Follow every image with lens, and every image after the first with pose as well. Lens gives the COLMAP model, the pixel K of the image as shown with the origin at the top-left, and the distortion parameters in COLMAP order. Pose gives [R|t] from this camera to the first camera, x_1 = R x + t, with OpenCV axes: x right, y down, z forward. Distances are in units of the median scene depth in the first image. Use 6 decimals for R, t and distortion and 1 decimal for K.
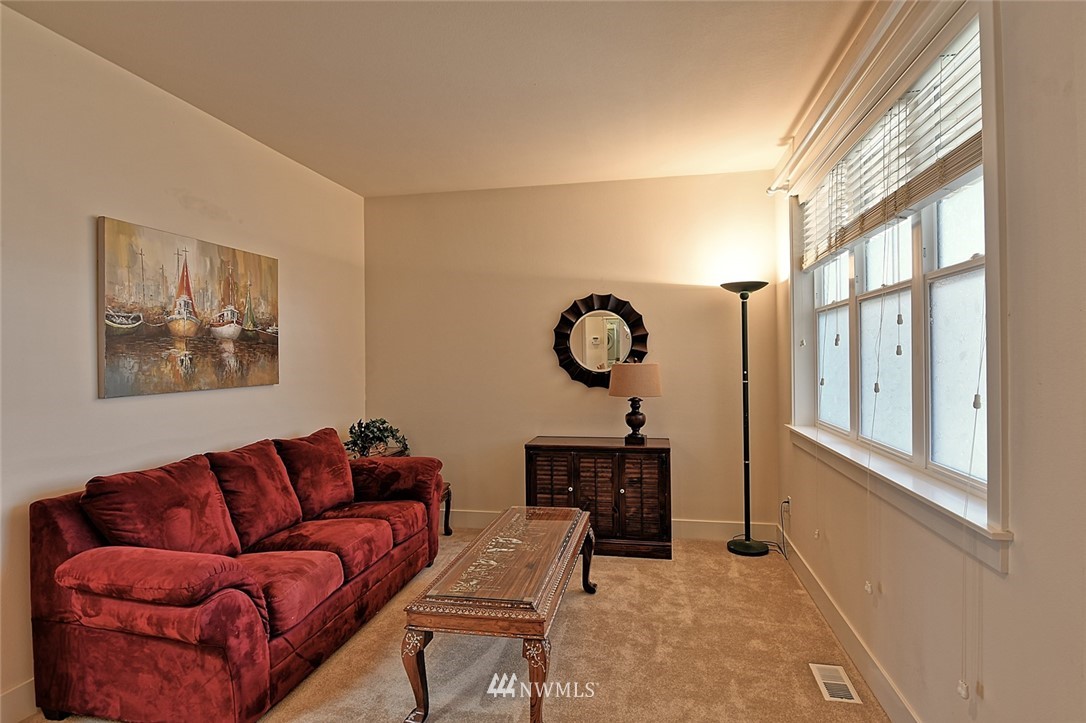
lens RADIAL K [[586.8, 0, 541.2], [0, 586.8, 359.2], [0, 0, 1]] dist [-0.004800, -0.000303]
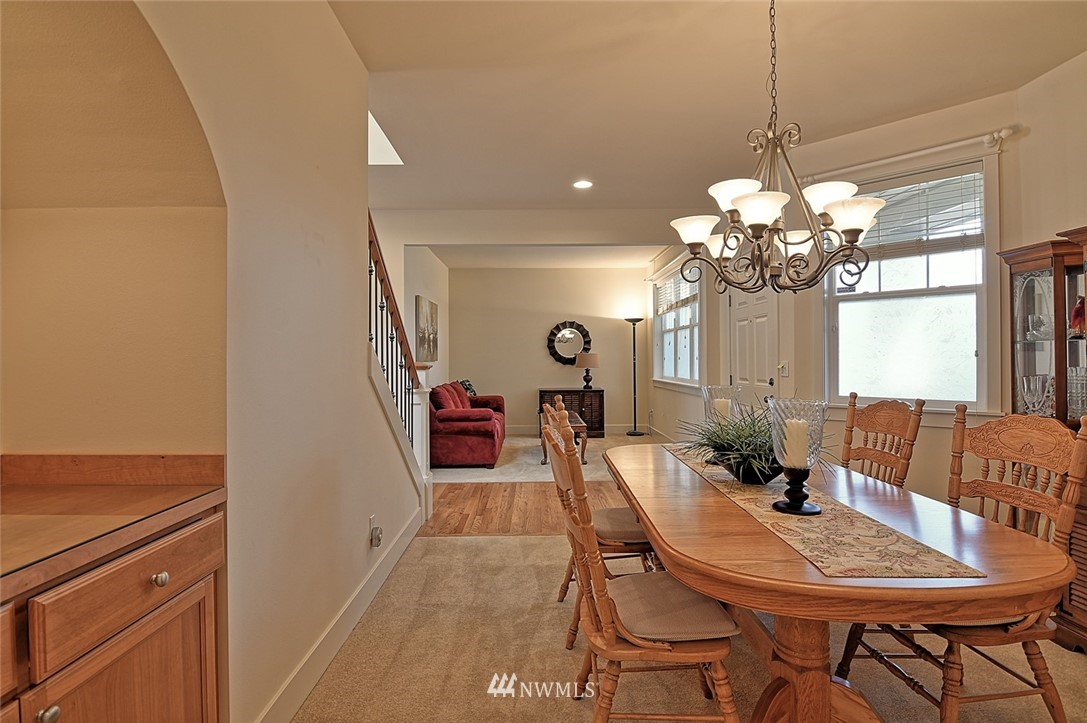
lens RADIAL K [[527.9, 0, 547.3], [0, 527.9, 361.2], [0, 0, 1]] dist [-0.013836, -0.005270]
pose [[0.977755, 0.002433, 0.209738, -0.409416], [-0.003123, 0.999991, 0.002957, 0.032261], [-0.209729, -0.003547, 0.977753, -0.926231]]
